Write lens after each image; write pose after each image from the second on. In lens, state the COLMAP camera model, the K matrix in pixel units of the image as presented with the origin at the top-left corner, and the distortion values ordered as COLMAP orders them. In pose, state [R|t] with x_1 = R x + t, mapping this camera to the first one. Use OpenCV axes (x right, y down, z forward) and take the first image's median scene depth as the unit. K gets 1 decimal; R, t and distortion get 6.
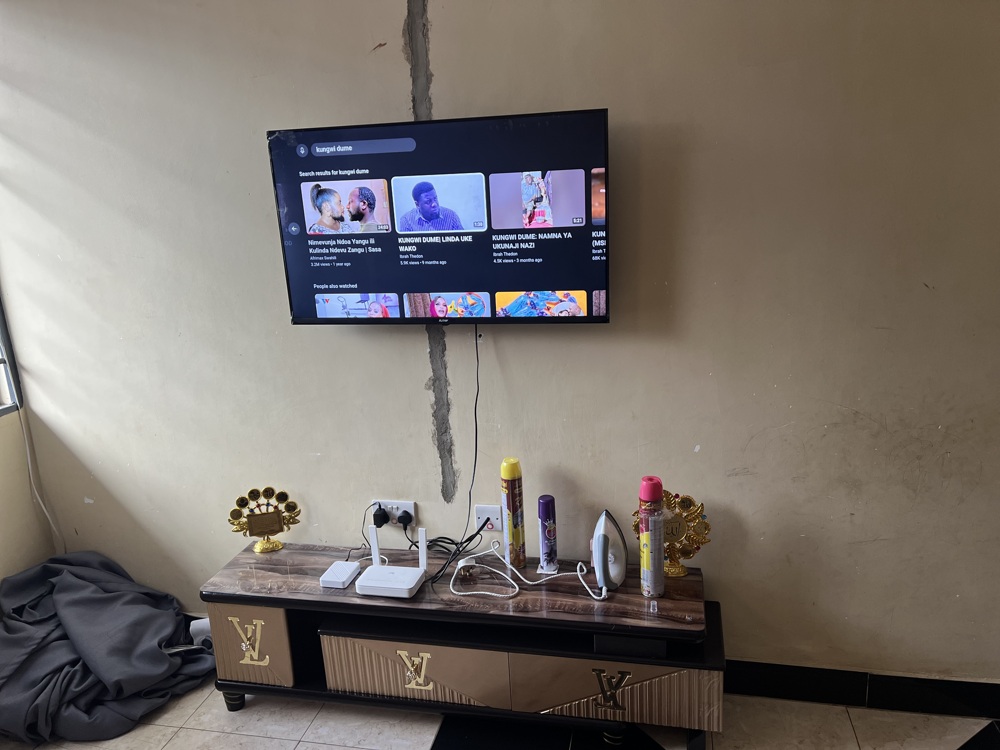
lens RADIAL K [[750.4, 0, 503.4], [0, 750.4, 372.2], [0, 0, 1]] dist [0.072060, -0.086420]
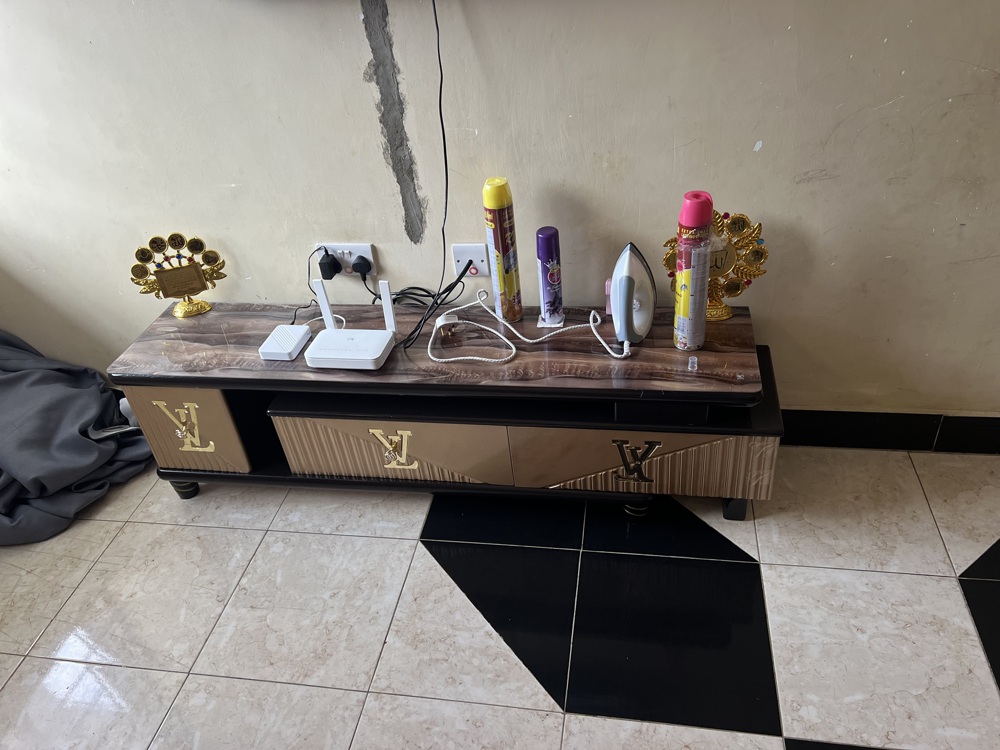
lens RADIAL K [[750.4, 0, 503.4], [0, 750.4, 372.2], [0, 0, 1]] dist [0.072060, -0.086420]
pose [[0.997978, -0.062612, 0.010903, -0.002270], [0.054287, 0.929025, 0.366013, 0.023991], [-0.033046, -0.364682, 0.930546, 0.261962]]
